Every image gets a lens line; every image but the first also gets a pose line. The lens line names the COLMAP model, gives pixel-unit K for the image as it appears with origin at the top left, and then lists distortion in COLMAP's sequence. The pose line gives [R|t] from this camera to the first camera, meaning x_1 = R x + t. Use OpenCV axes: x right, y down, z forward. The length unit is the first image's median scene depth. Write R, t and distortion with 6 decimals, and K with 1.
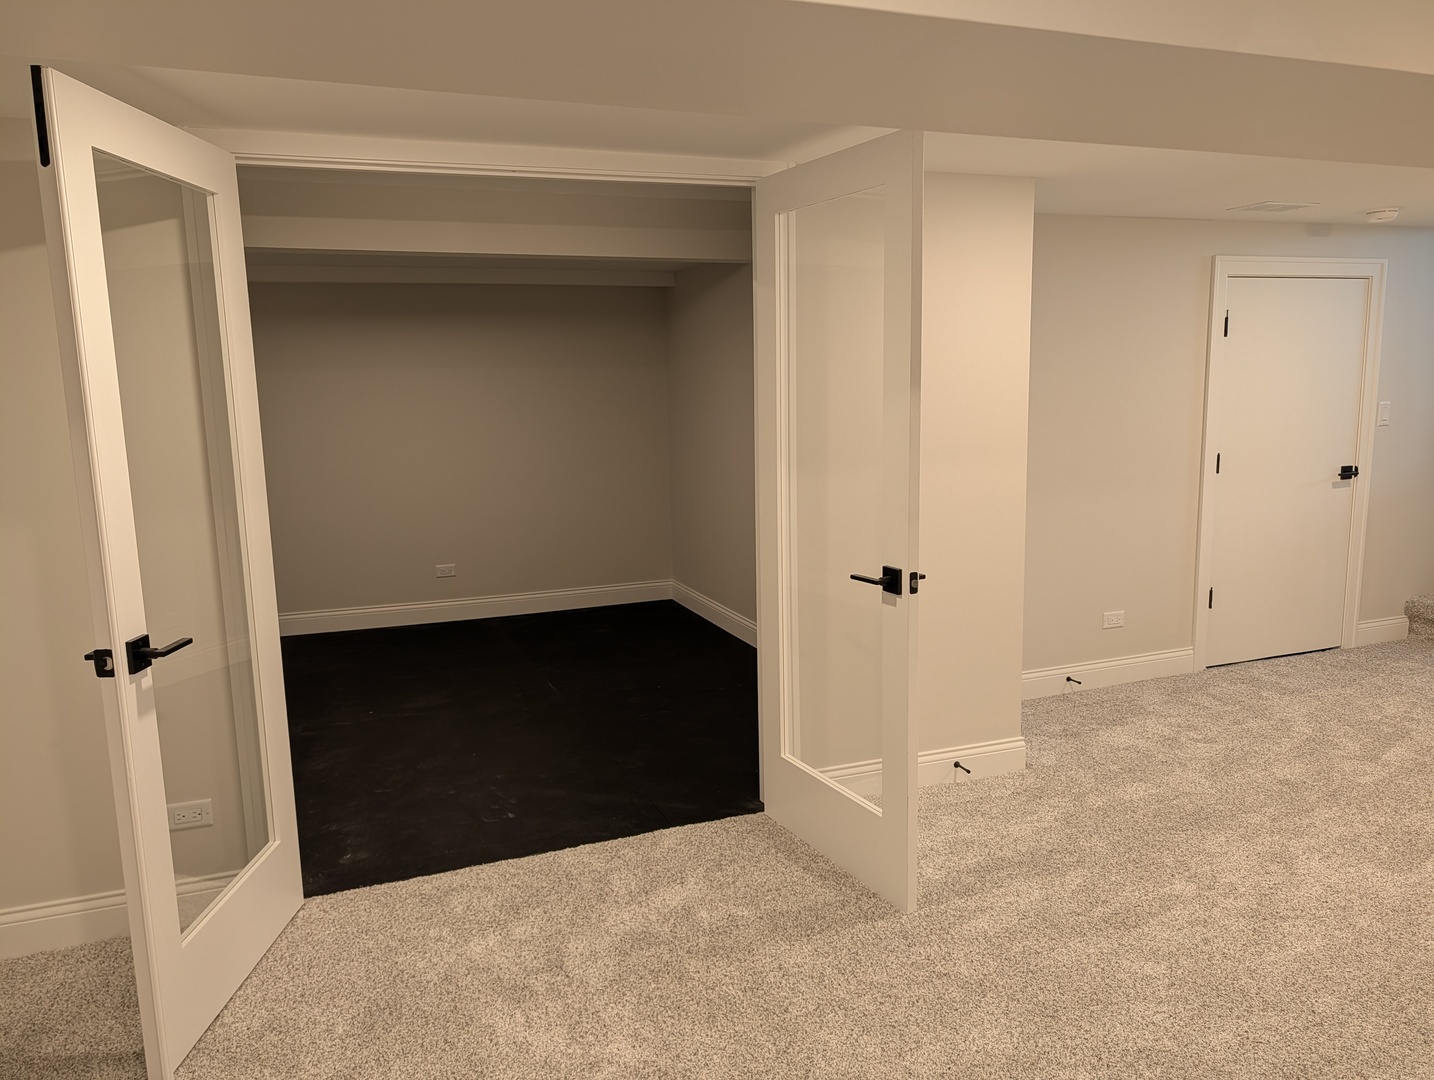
lens RADIAL K [[1029.8, 0, 713.2], [0, 1029.8, 539.8], [0, 0, 1]] dist [0.011271, -0.017739]
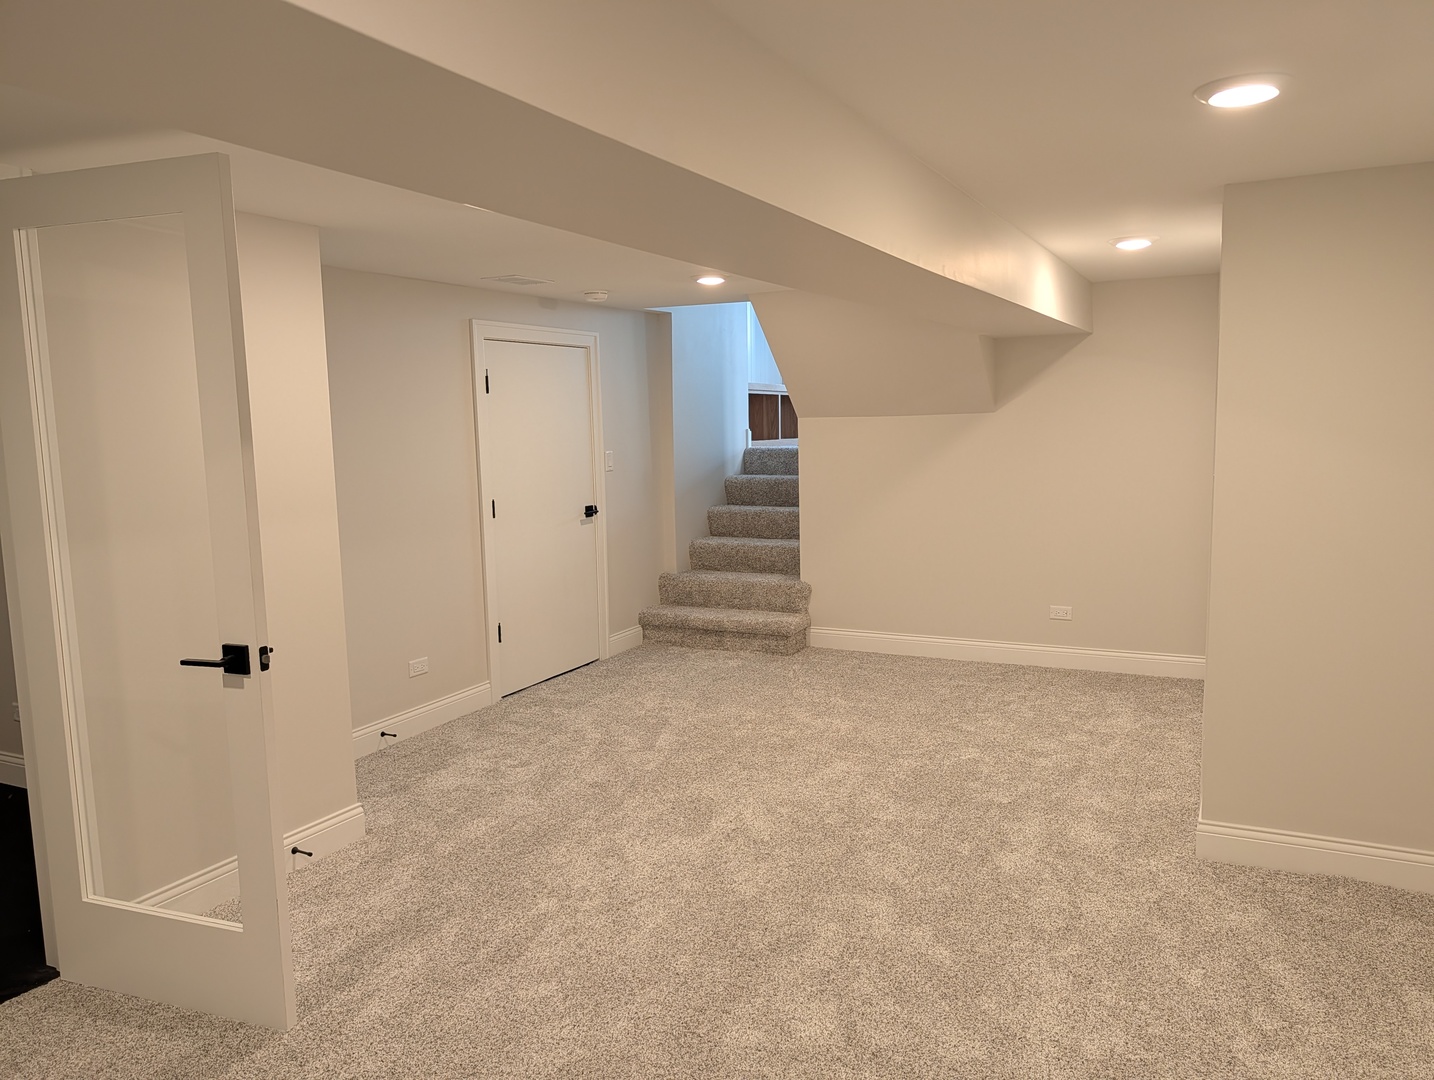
lens RADIAL K [[1029.8, 0, 715.8], [0, 1029.8, 535.0], [0, 0, 1]] dist [0.011271, -0.017739]
pose [[0.734541, -0.071058, 0.674834, -0.093980], [0.108169, 0.994047, -0.013070, -0.008777], [-0.669888, 0.082597, 0.737854, 0.053715]]
